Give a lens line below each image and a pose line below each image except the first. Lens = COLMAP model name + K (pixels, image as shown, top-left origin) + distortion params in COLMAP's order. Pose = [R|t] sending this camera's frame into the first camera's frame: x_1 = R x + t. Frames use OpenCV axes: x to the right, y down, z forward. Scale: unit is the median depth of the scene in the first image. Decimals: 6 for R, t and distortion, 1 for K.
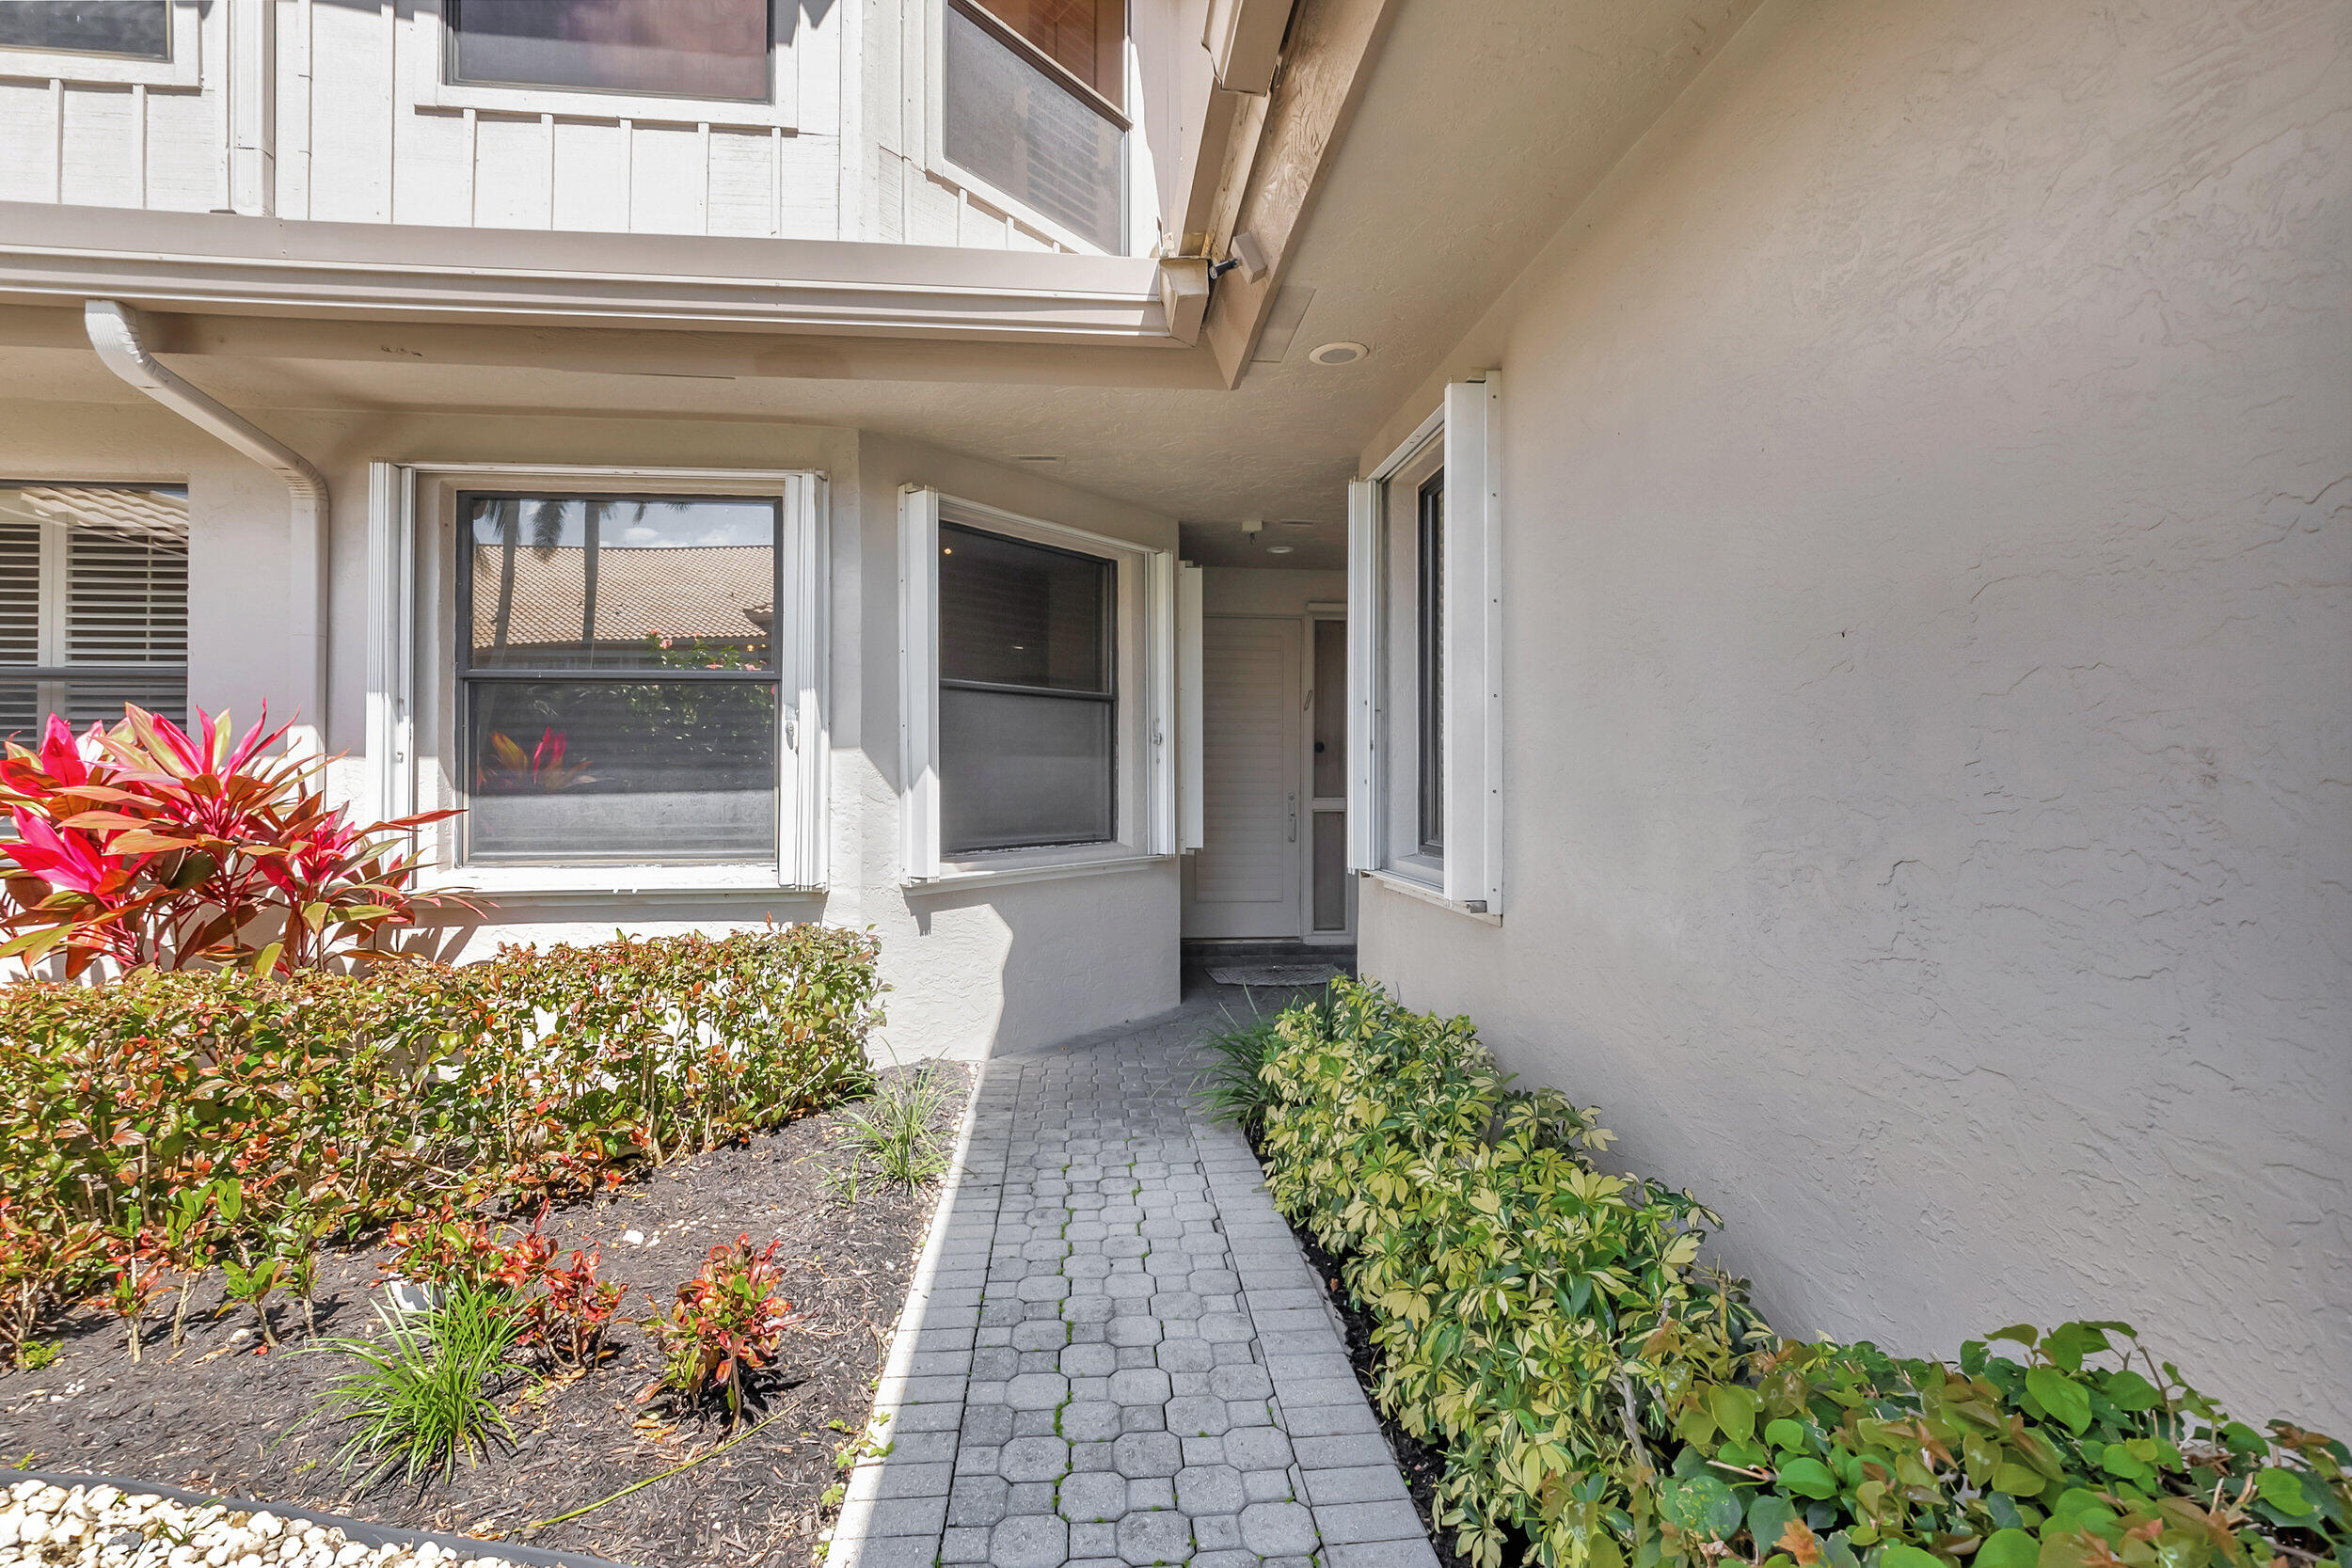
lens RADIAL K [[1032.0, 0, 1176.0], [0, 1032.0, 784.0], [0, 0, 1]] dist [0.000114, -0.000005]
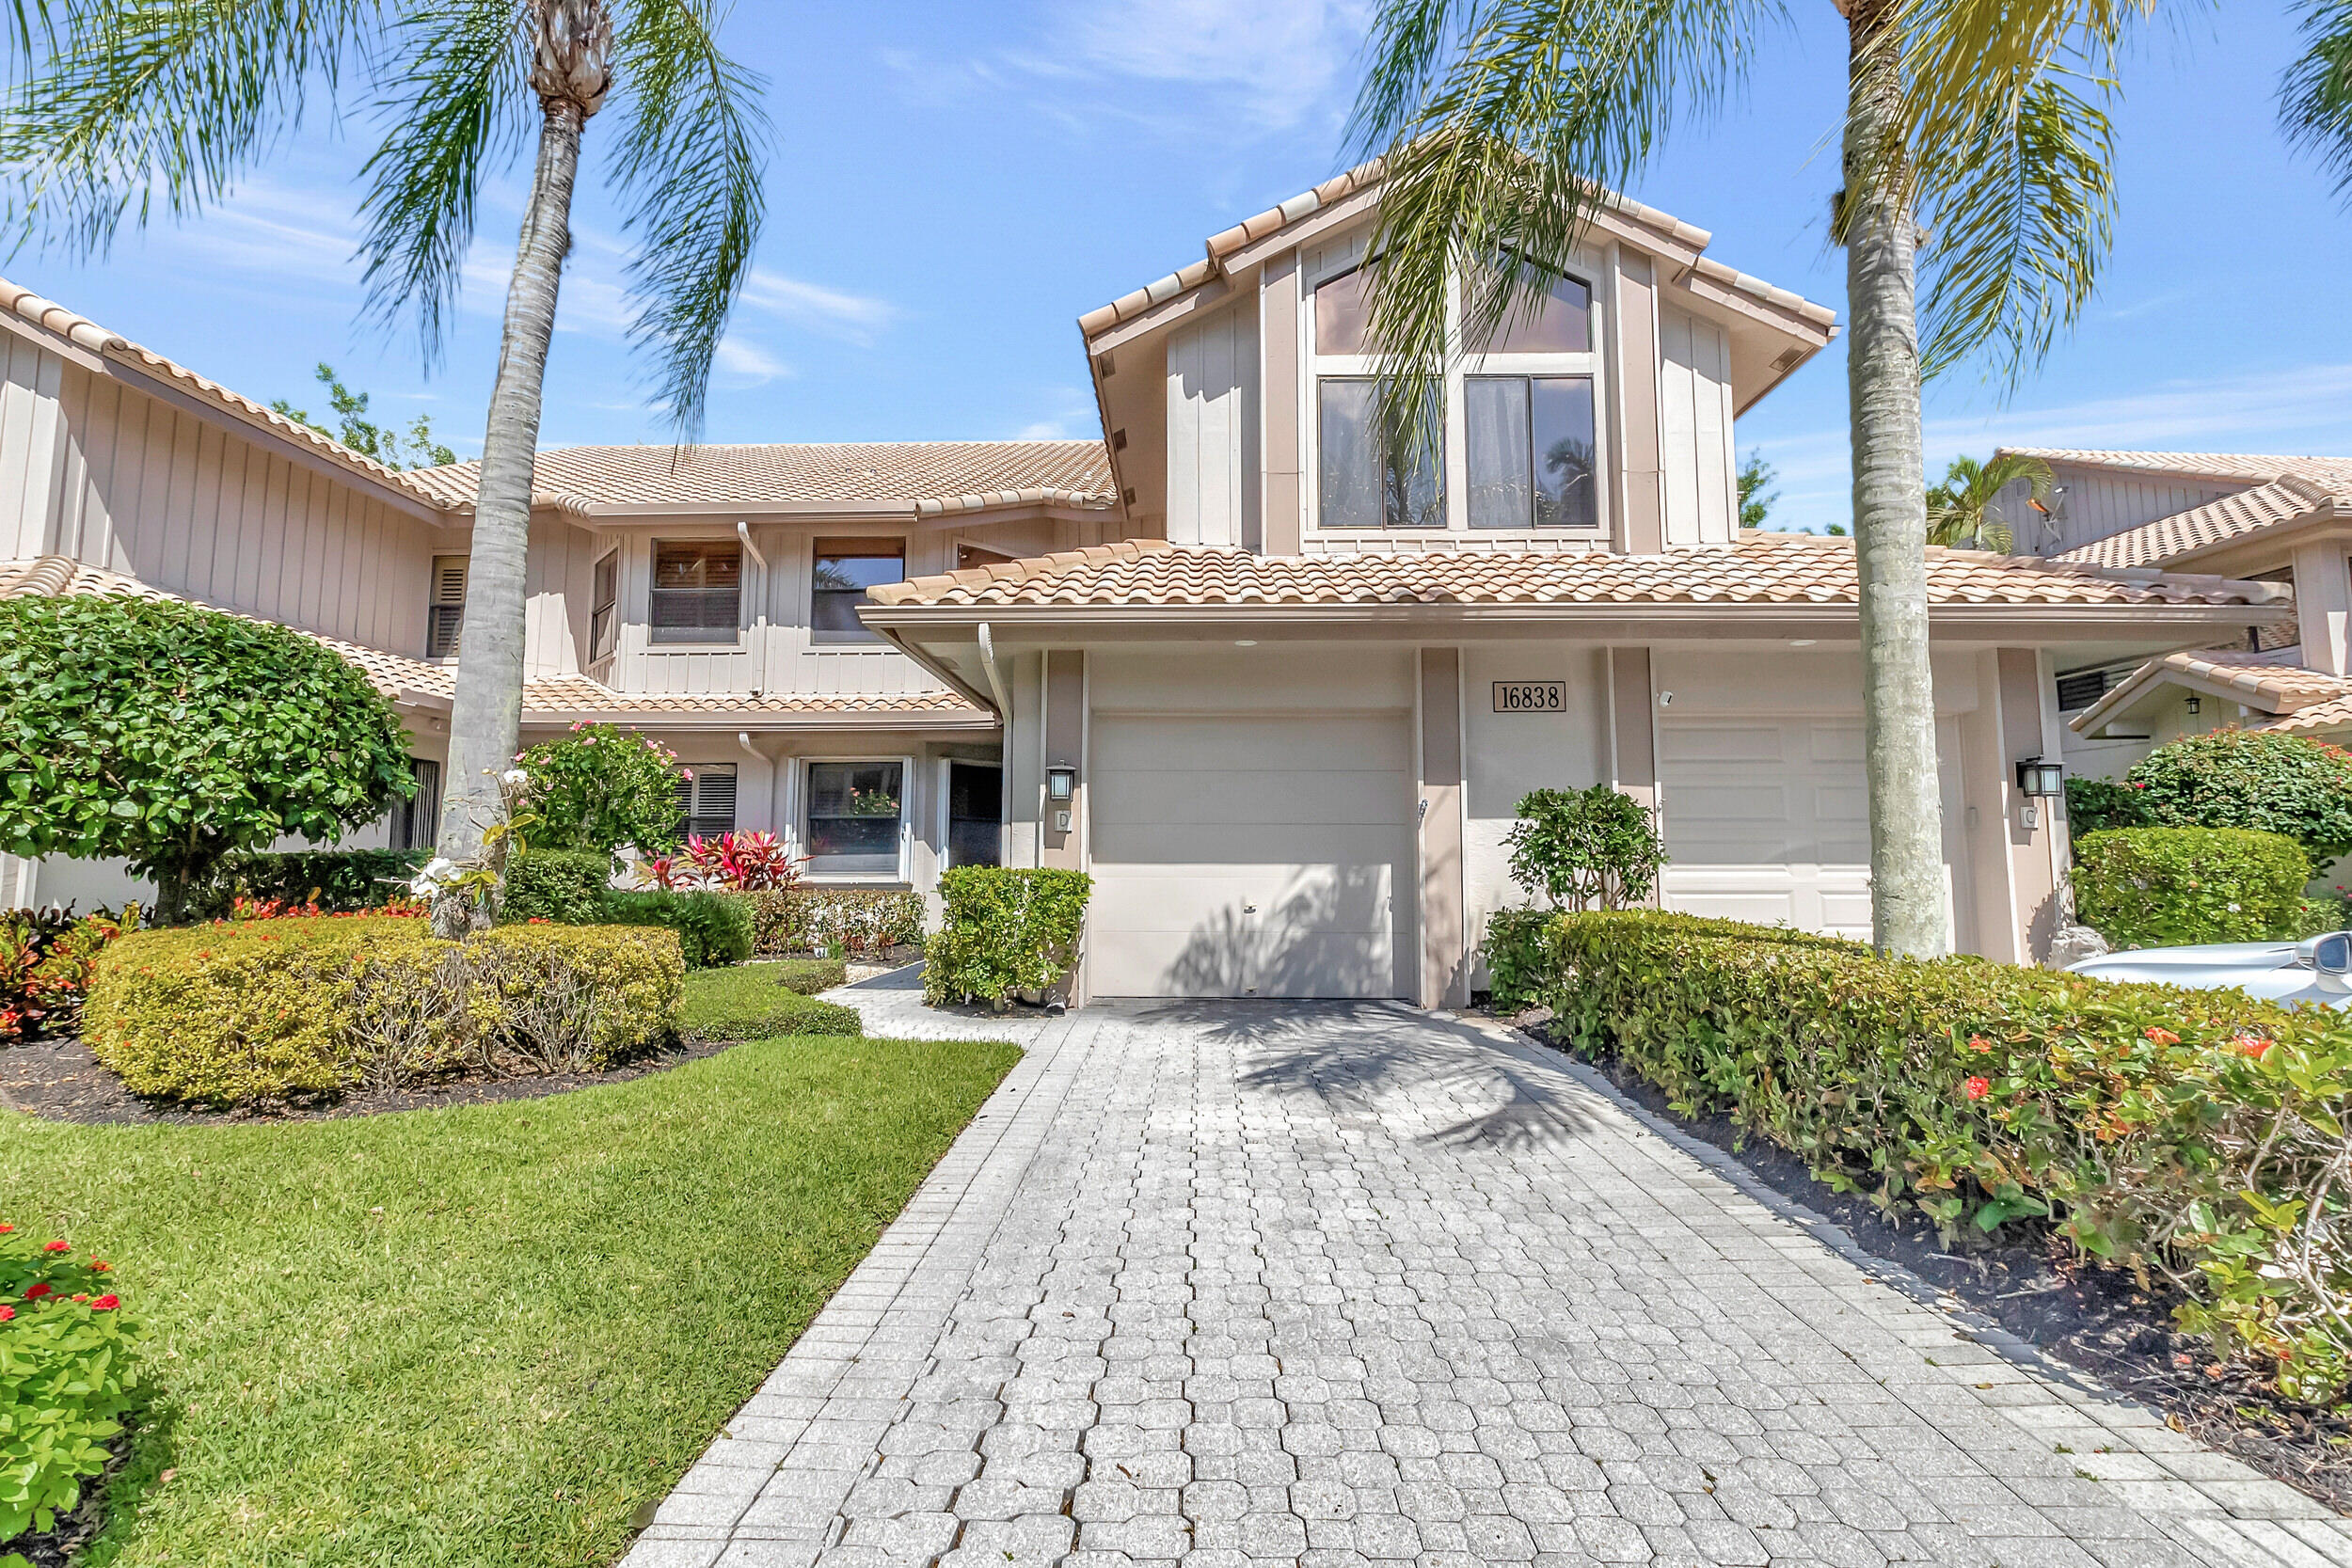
lens RADIAL K [[1032.0, 0, 1176.0], [0, 1032.0, 784.0], [0, 0, 1]] dist [0.000114, -0.000005]
pose [[0.994167, -0.006889, -0.107629, 0.818648], [-0.003755, 0.995142, -0.098381, 0.103719], [0.107784, 0.098211, 0.989311, -2.104775]]
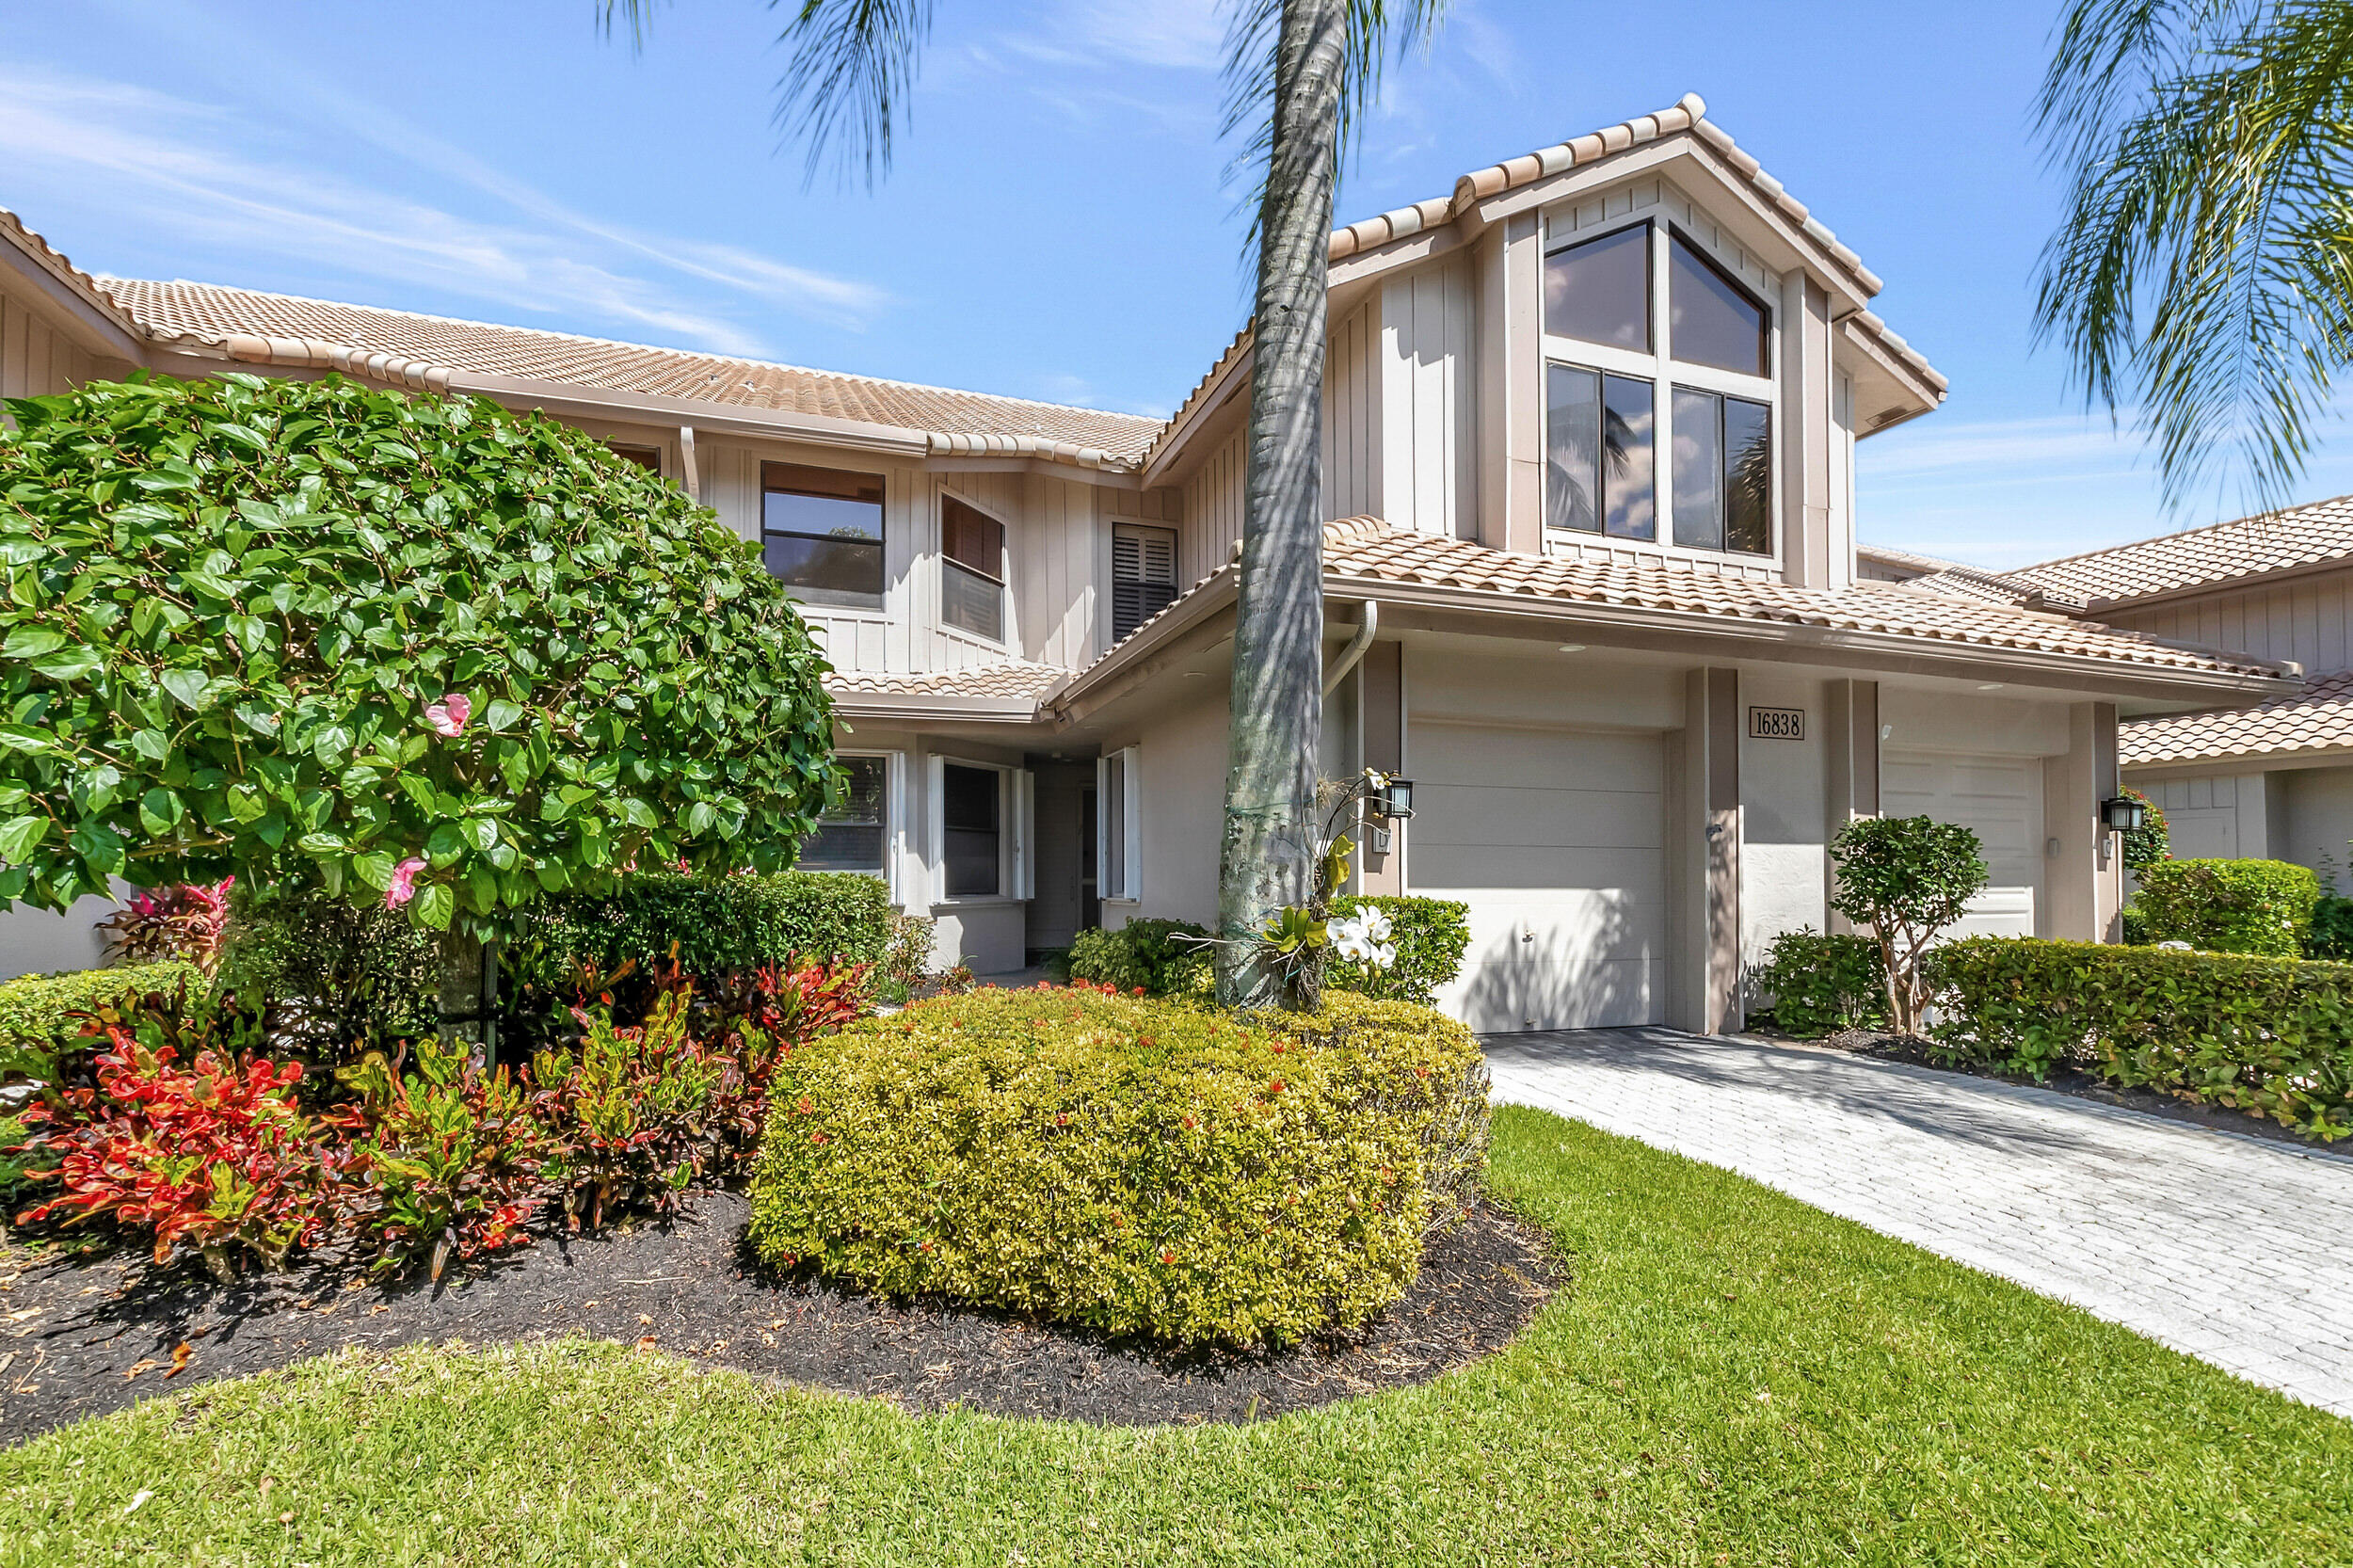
lens RADIAL K [[1047.6, 0, 1177.3], [0, 1047.6, 869.2], [0, 0, 1]] dist [-0.001134, -0.000176]
pose [[0.971790, 0.005218, 0.235791, -0.287502], [0.000318, 0.999725, -0.023432, 0.070909], [-0.235848, 0.022846, 0.971521, -1.783038]]
